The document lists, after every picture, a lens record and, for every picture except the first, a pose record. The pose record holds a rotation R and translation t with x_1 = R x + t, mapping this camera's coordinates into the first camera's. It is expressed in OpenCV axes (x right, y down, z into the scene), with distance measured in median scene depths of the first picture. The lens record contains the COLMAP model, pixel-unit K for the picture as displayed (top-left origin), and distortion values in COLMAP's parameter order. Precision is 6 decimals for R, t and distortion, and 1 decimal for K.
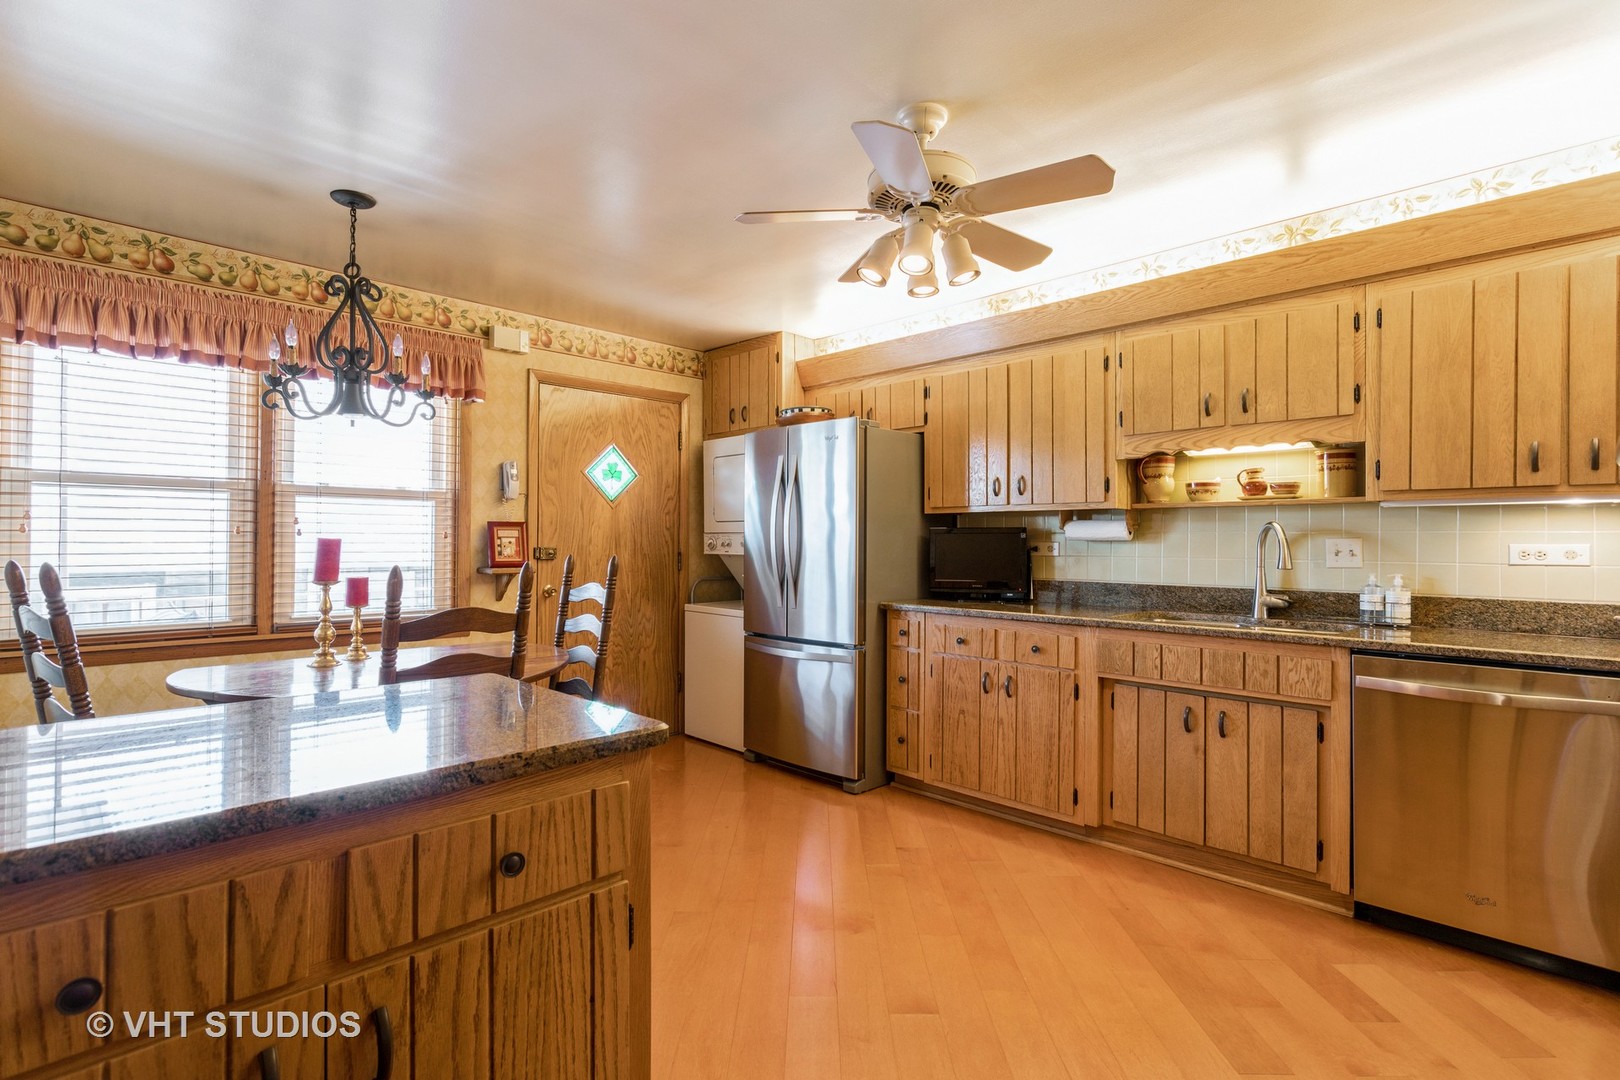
lens RADIAL K [[787.4, 0, 808.3], [0, 787.4, 538.4], [0, 0, 1]] dist [-0.002915, 0.000654]
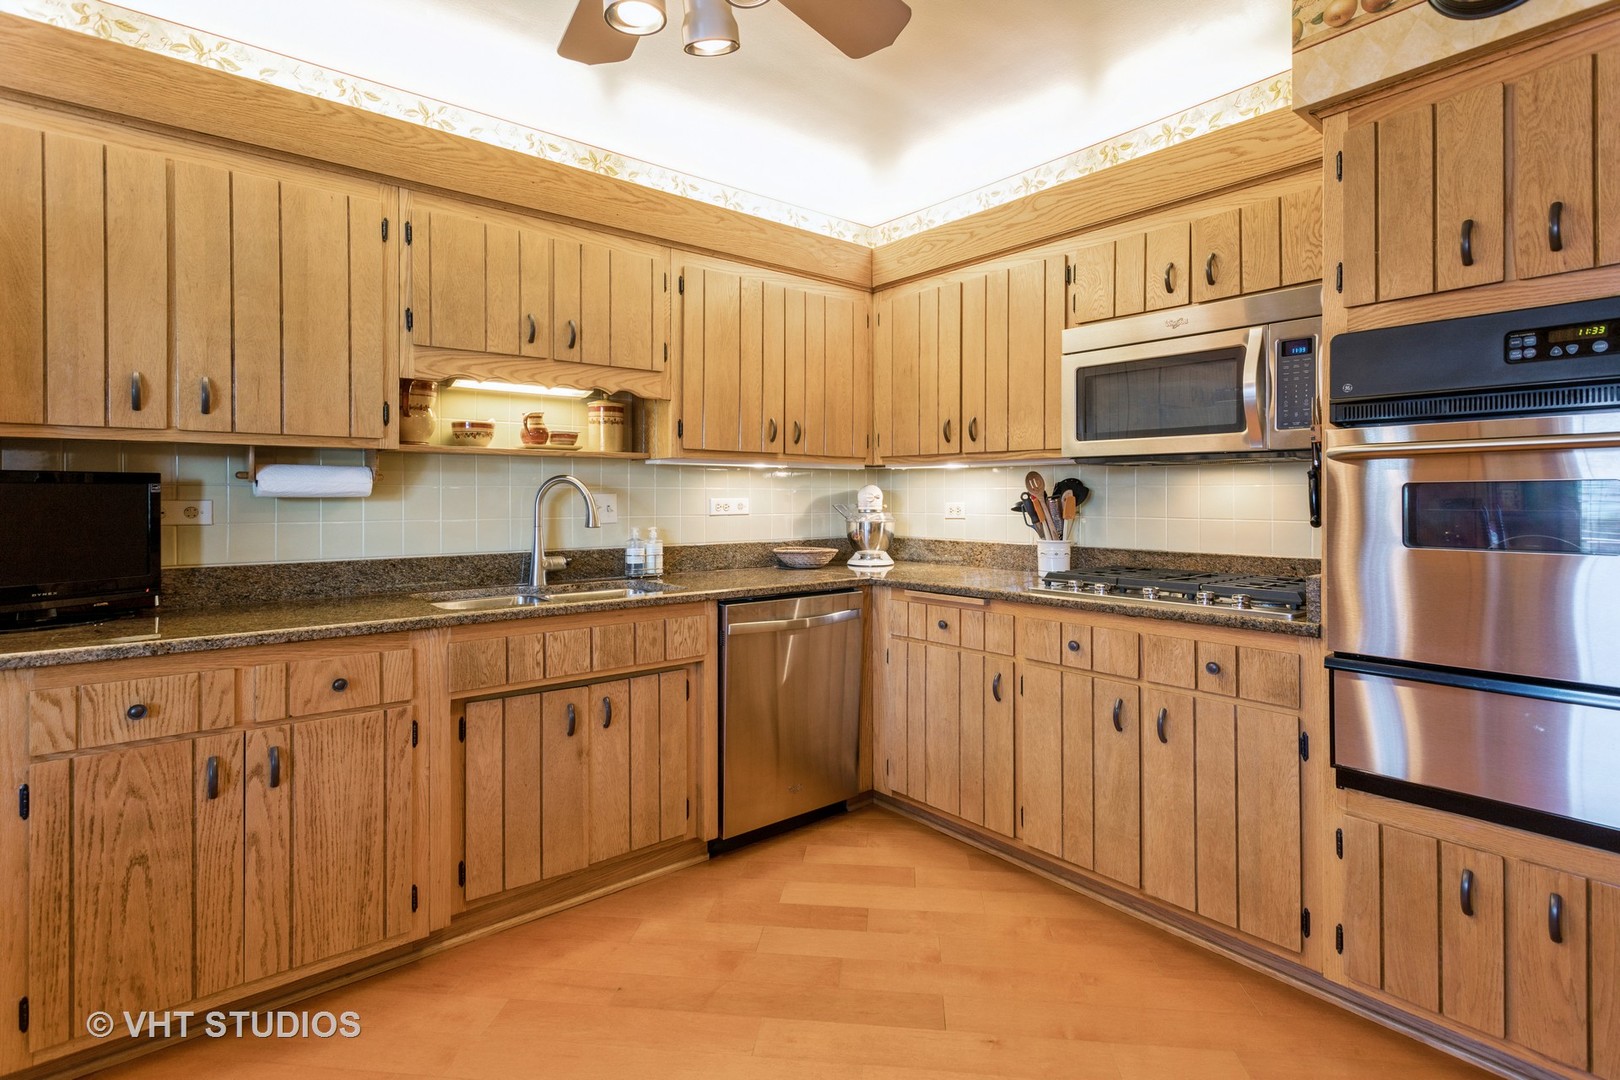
lens RADIAL K [[787.4, 0, 803.0], [0, 787.4, 498.3], [0, 0, 1]] dist [-0.002915, 0.000654]
pose [[0.097447, -0.004660, 0.995230, -0.299464], [0.001305, 0.999989, 0.004554, 0.001492], [-0.995240, 0.000855, 0.097452, 0.711064]]
